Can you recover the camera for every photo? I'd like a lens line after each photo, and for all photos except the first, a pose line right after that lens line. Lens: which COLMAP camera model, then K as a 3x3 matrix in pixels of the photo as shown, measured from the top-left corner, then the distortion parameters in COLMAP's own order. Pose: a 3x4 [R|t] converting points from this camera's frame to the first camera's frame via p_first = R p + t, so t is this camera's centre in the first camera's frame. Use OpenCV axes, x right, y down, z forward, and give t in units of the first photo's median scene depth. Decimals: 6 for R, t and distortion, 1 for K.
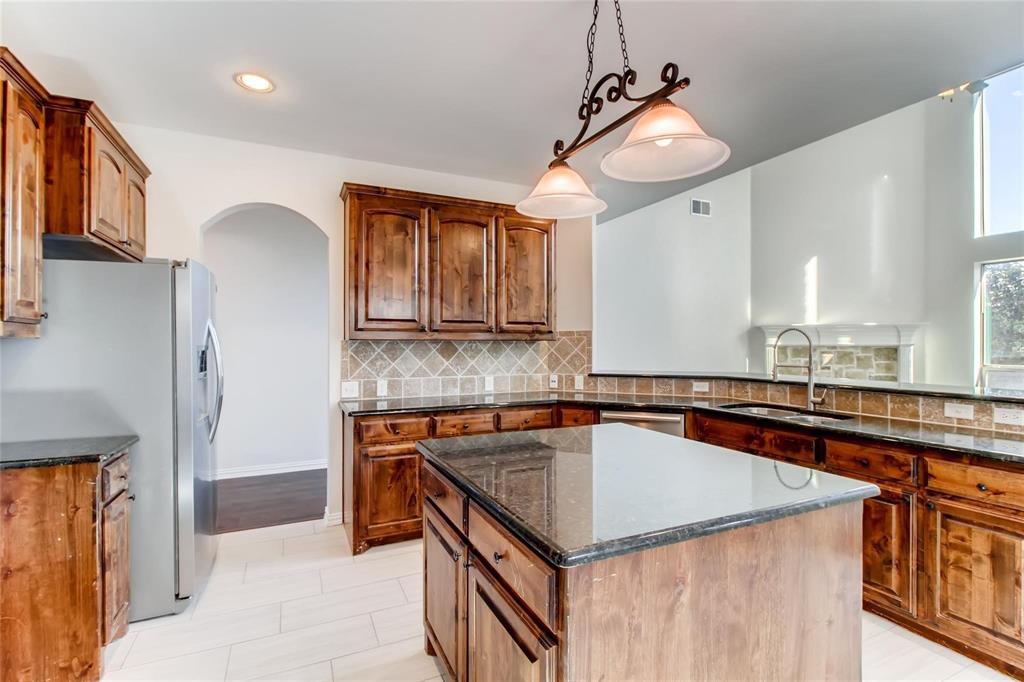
lens RADIAL K [[474.0, 0, 512.0], [0, 474.0, 341.0], [0, 0, 1]] dist [-0.000456, -0.000097]
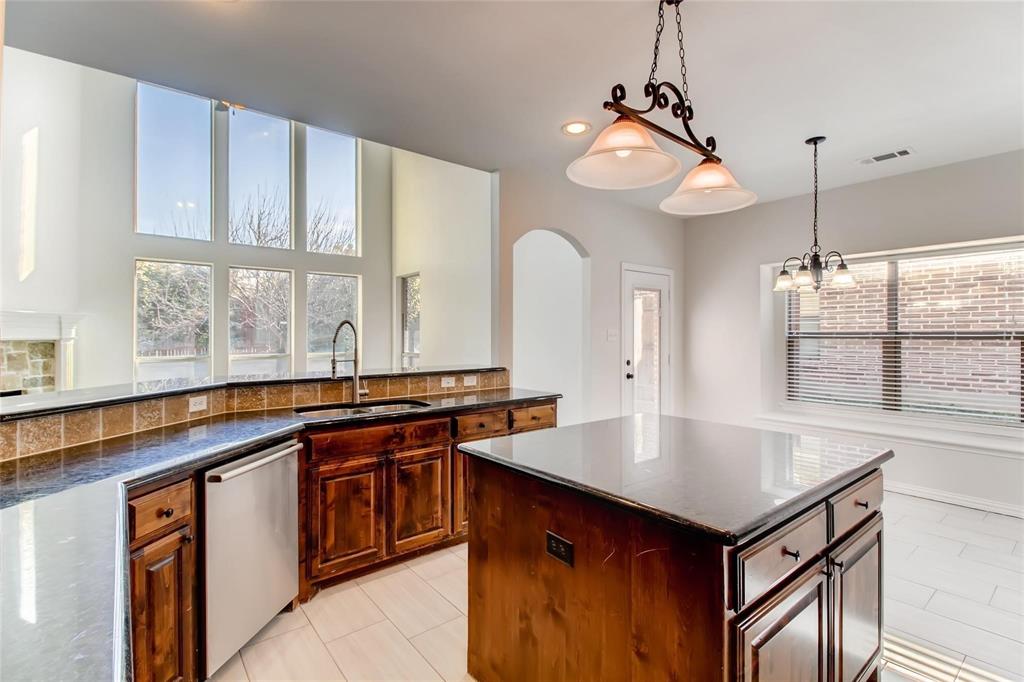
lens RADIAL K [[481.4, 0, 512.0], [0, 481.4, 341.0], [0, 0, 1]] dist [0.001541, 0.000312]
pose [[-0.237132, -0.011781, 0.971406, -0.430016], [-0.002214, 0.999930, 0.011587, 0.001212], [-0.971475, 0.000597, -0.237141, 0.898368]]
